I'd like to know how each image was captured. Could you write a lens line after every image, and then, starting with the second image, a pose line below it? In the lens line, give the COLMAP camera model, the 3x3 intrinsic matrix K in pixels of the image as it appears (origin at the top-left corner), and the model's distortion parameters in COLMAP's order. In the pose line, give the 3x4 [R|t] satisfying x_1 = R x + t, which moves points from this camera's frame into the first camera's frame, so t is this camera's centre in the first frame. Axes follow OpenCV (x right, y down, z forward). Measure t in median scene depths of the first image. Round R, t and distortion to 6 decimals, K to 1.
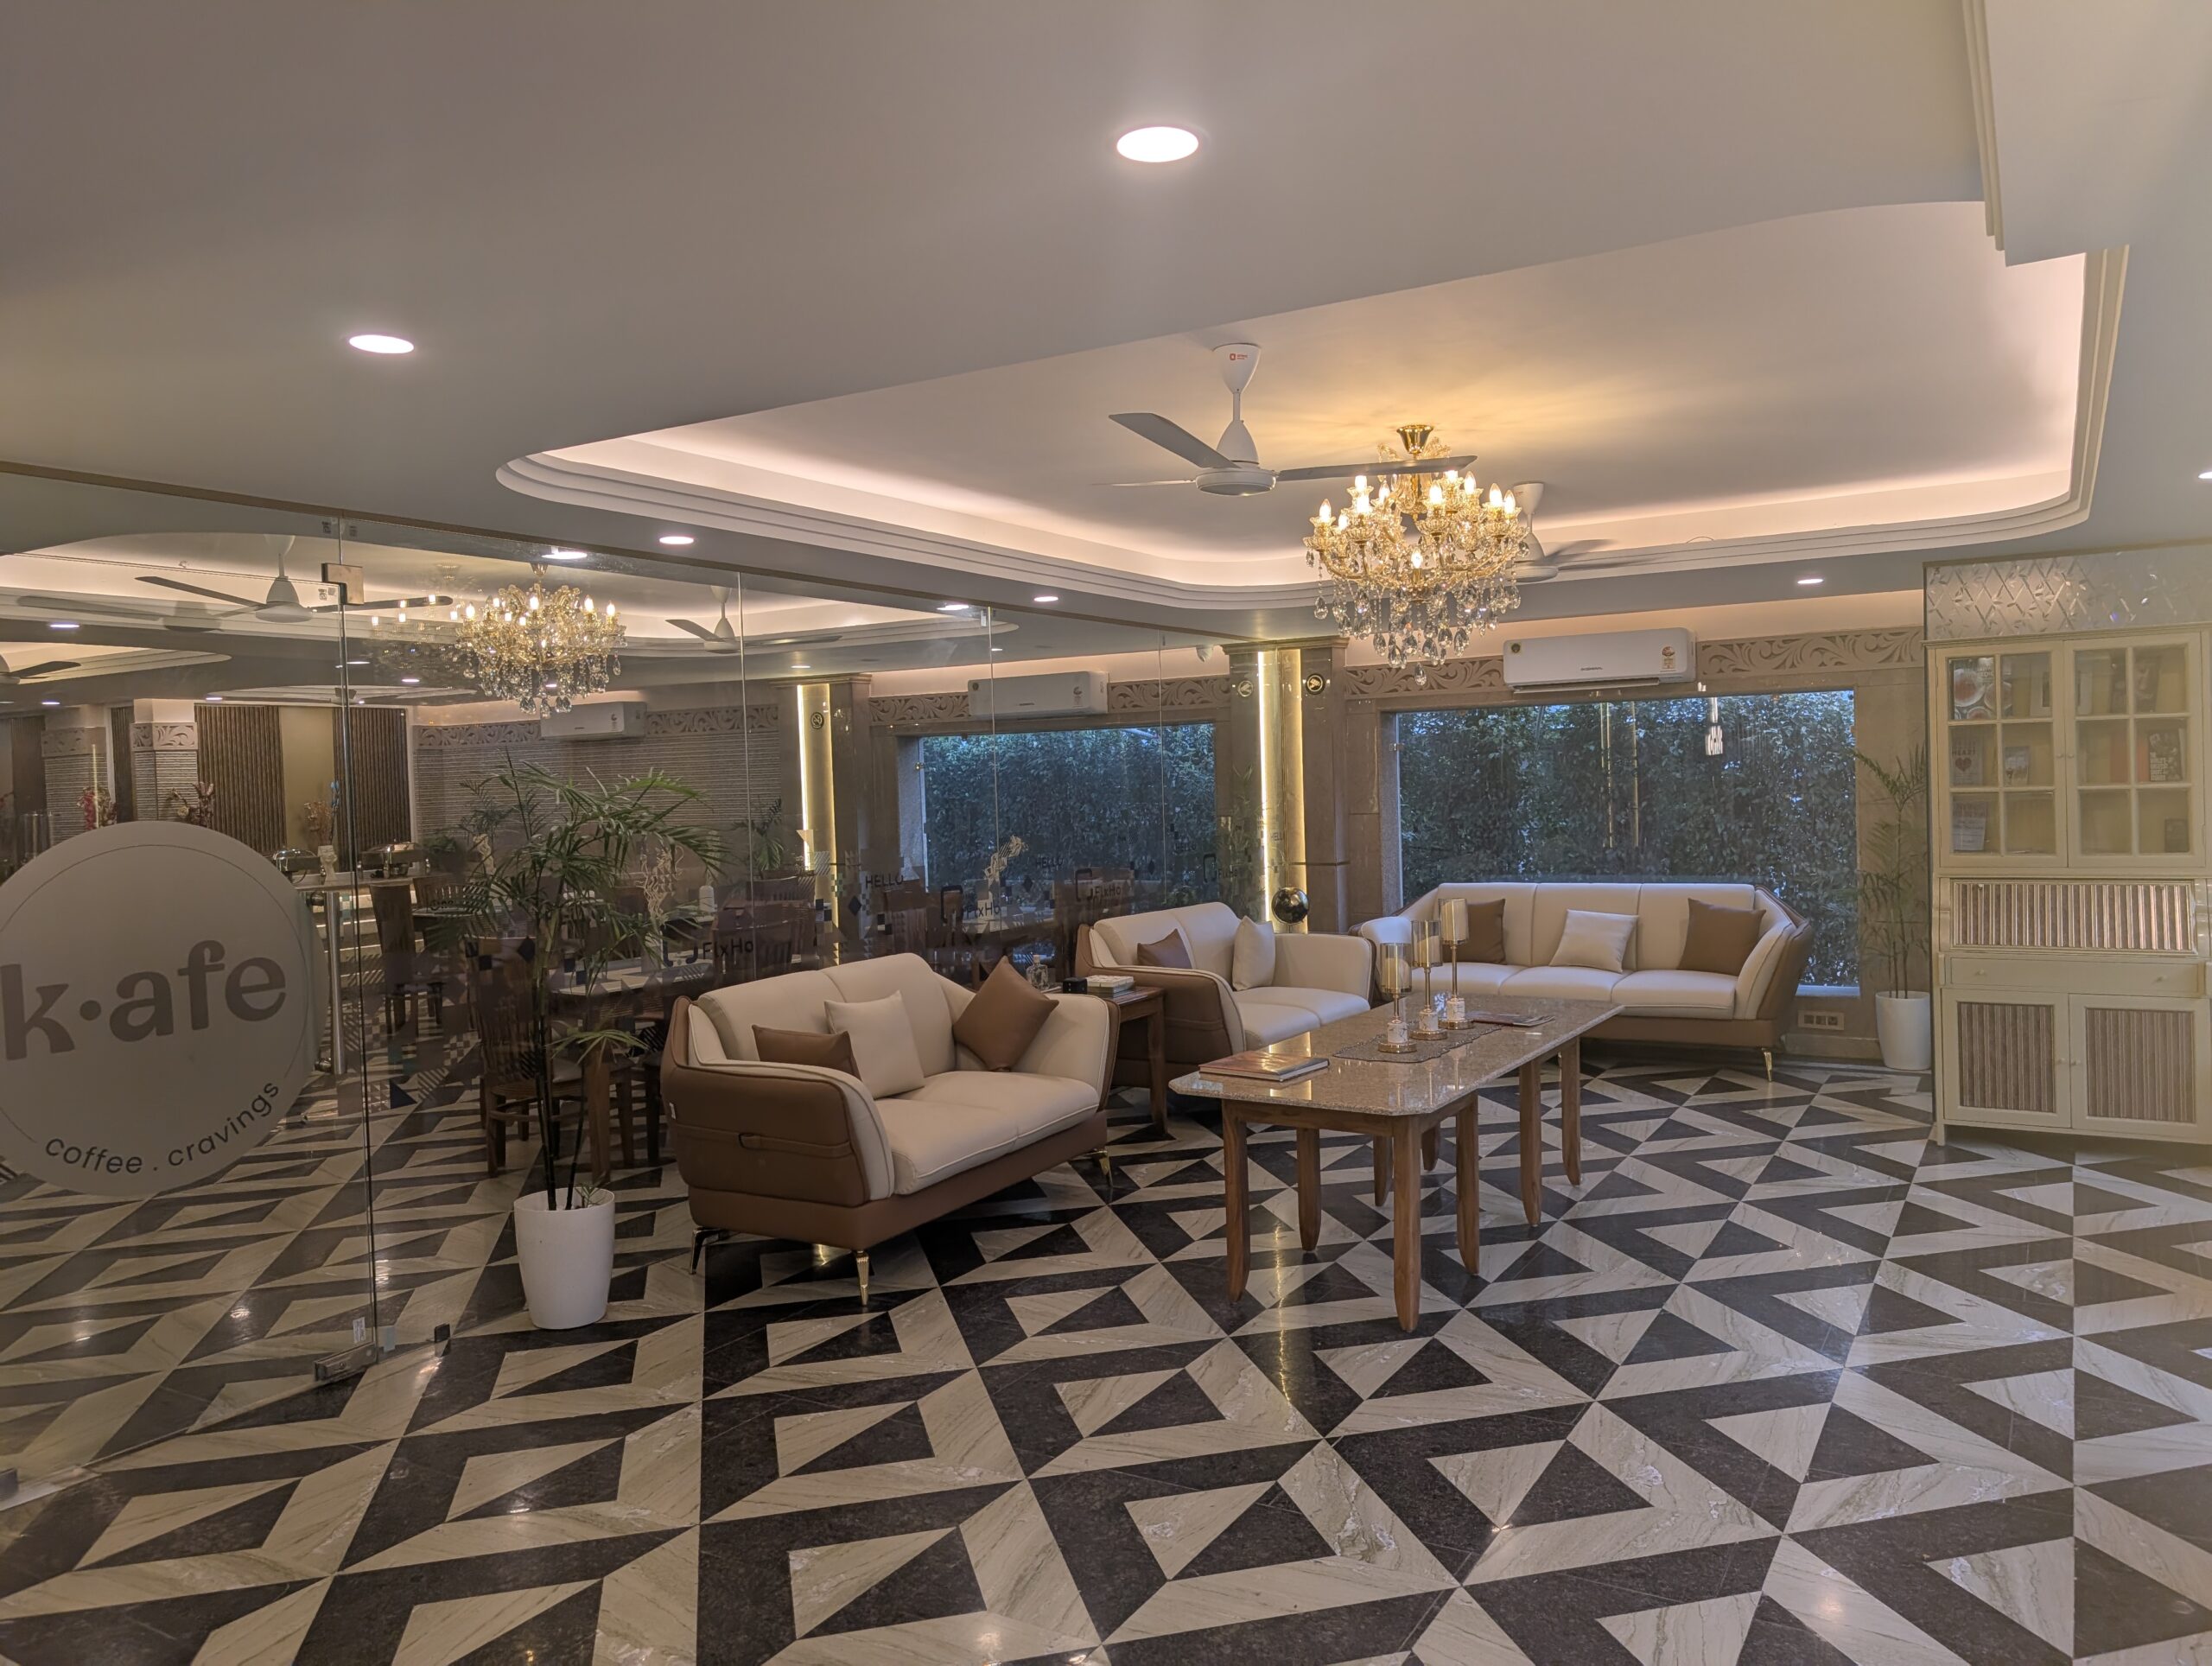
lens RADIAL K [[1611.1, 0, 1106.0], [0, 1611.1, 833.0], [0, 0, 1]] dist [0.010275, -0.010920]
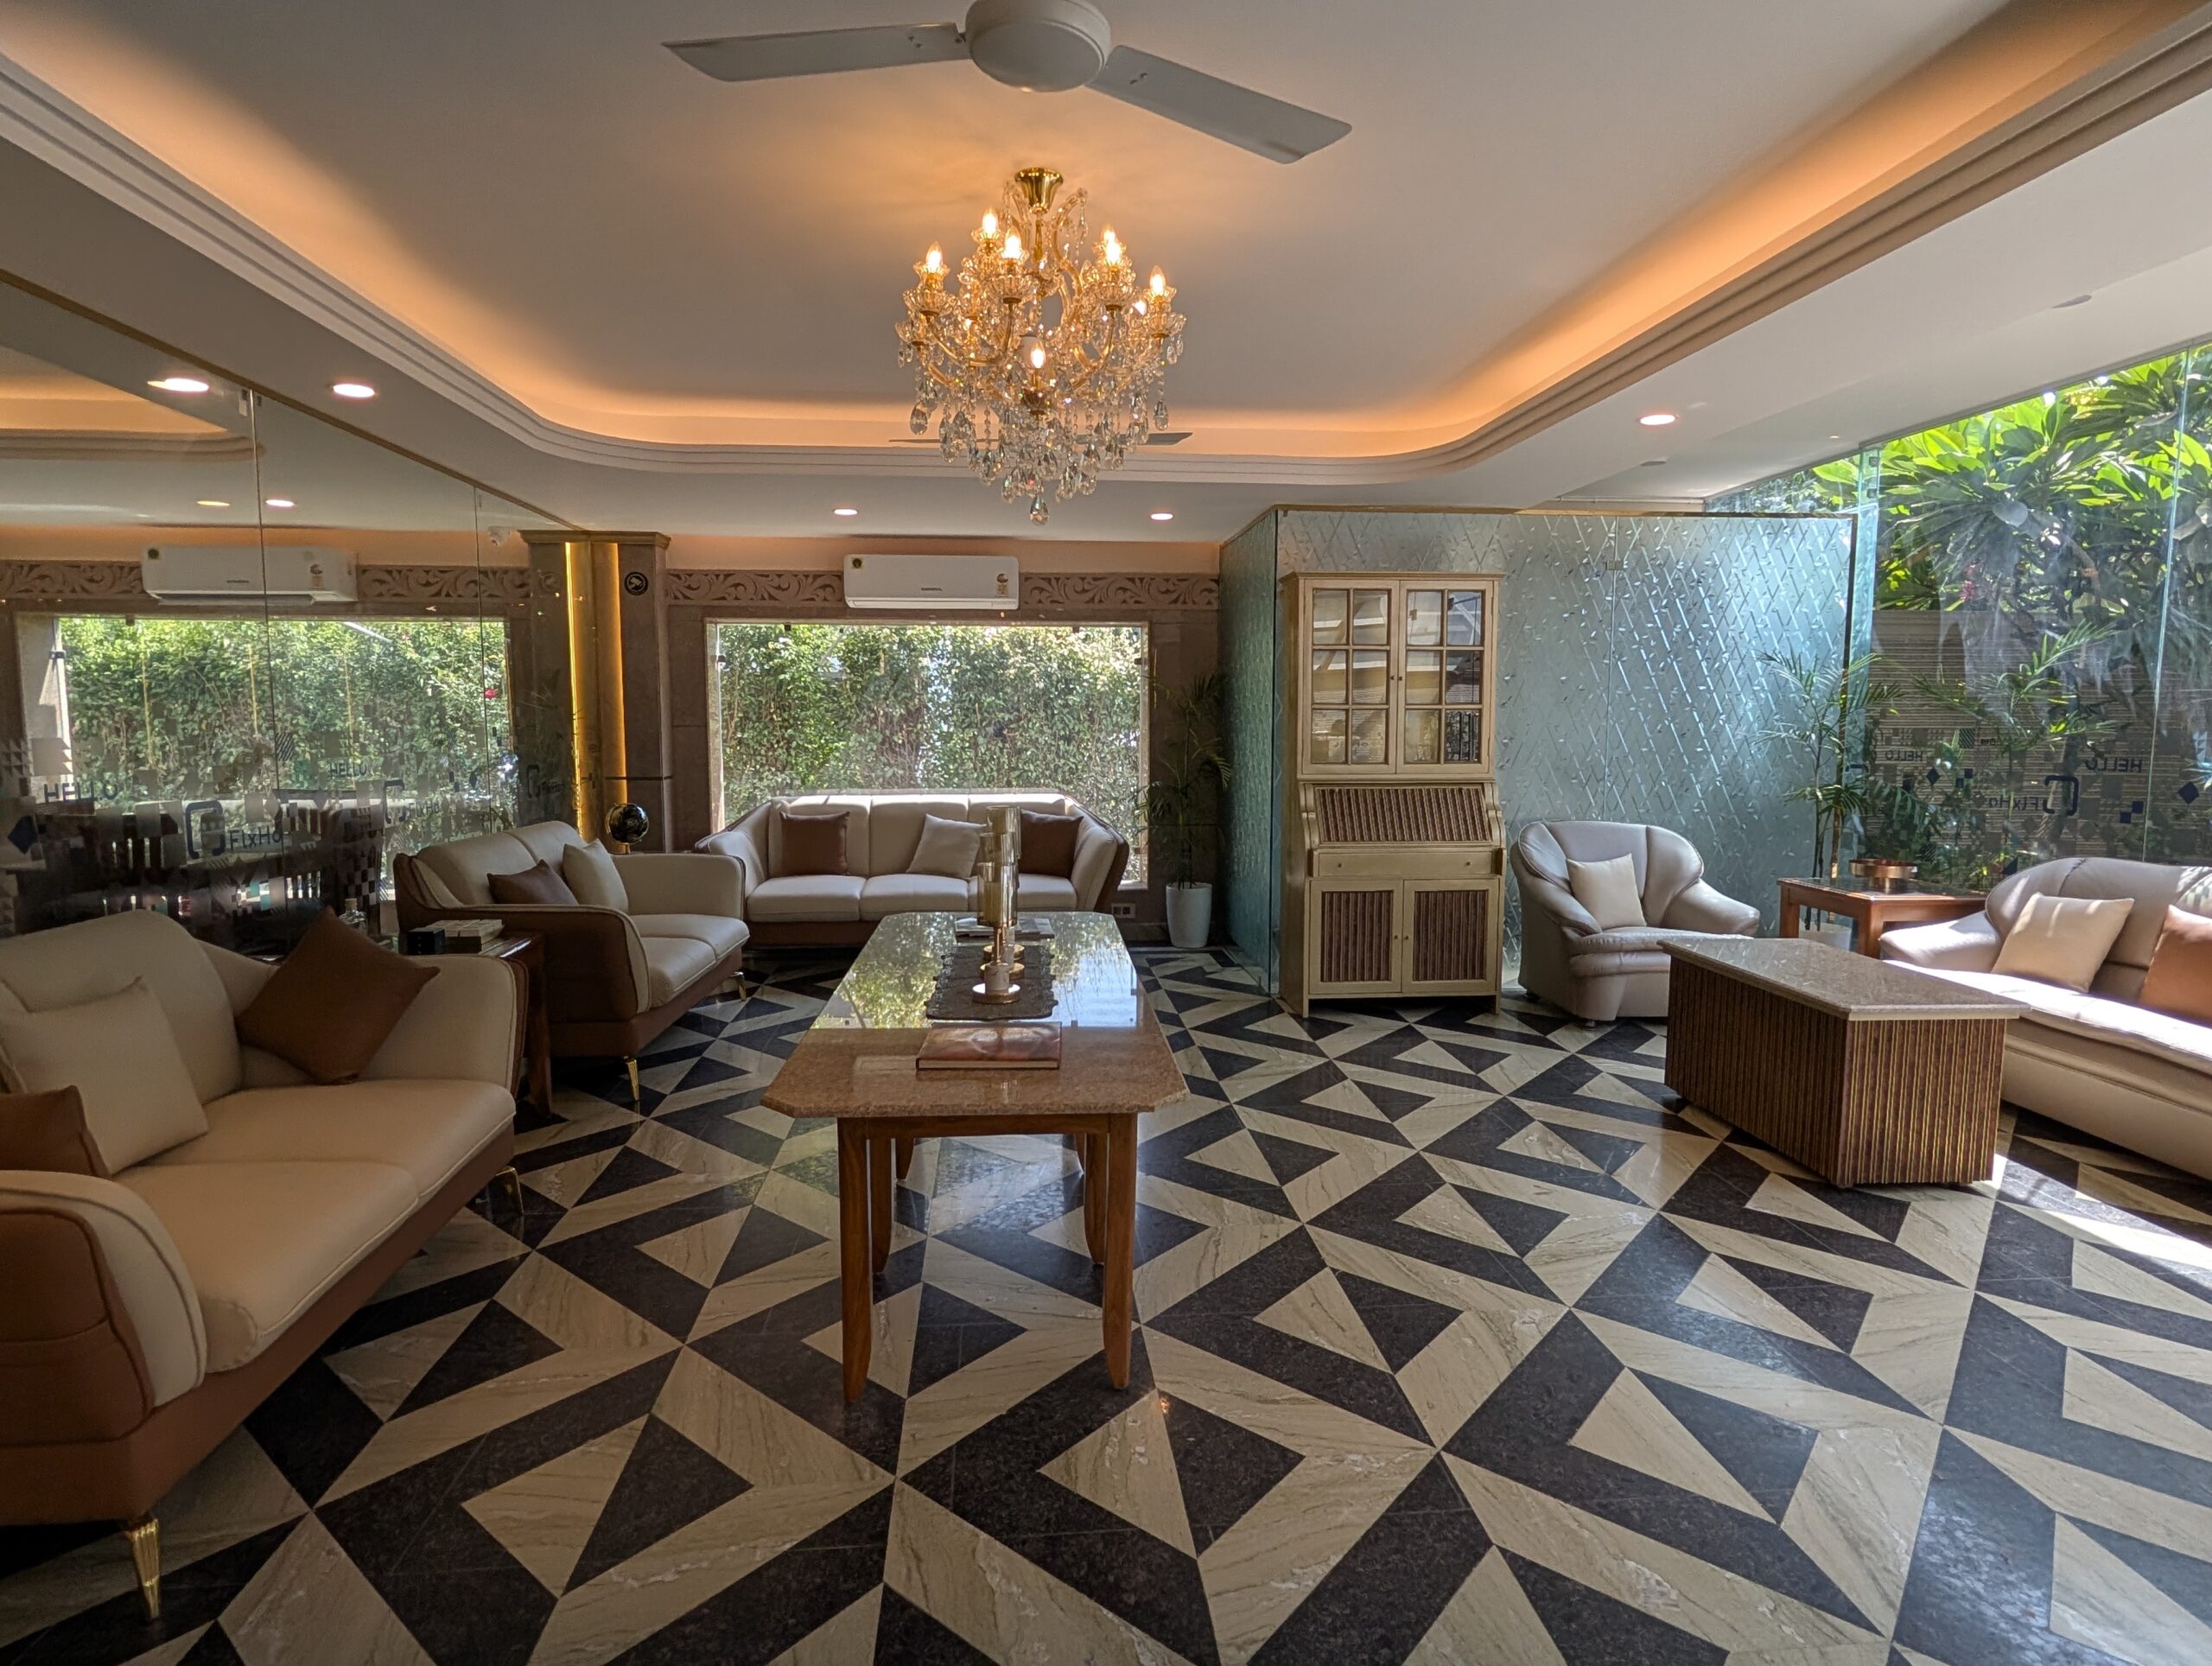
lens RADIAL K [[1198.9, 0, 1106.0], [0, 1198.9, 833.0], [0, 0, 1]] dist [0.021597, -0.018474]
pose [[0.805326, -0.026830, 0.592225, -0.099638], [-0.005174, 0.998619, 0.052277, 0.019679], [-0.592810, -0.045164, 0.804075, 0.418448]]
